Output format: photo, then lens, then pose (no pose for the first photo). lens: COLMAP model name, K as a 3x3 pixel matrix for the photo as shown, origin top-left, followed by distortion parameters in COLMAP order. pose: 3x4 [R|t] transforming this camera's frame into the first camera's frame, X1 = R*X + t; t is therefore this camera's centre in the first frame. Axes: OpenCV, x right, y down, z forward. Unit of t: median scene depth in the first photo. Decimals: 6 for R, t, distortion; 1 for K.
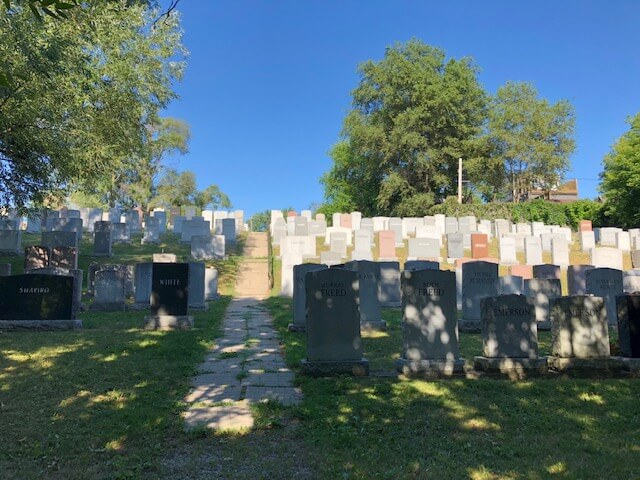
lens RADIAL K [[531.9, 0, 309.2], [0, 531.9, 238.3], [0, 0, 1]] dist [0.016105, 0.003800]
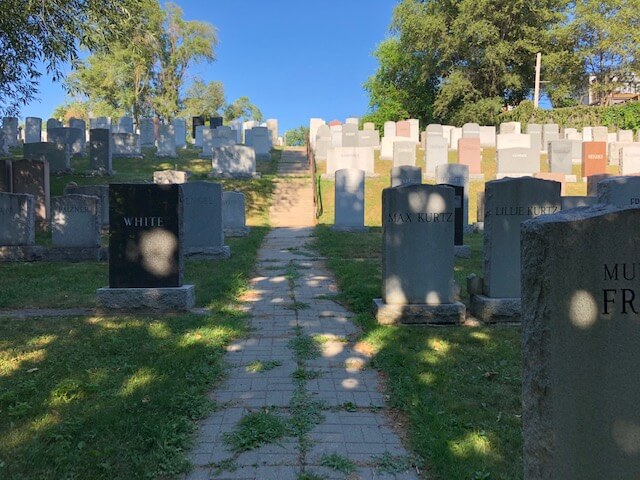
lens RADIAL K [[531.9, 0, 309.2], [0, 531.9, 238.3], [0, 0, 1]] dist [0.016105, 0.003800]
pose [[0.998012, 0.002141, -0.062983, -0.017010], [0.007470, 0.988358, 0.151963, 0.004893], [0.062575, -0.152131, 0.986377, 0.118368]]
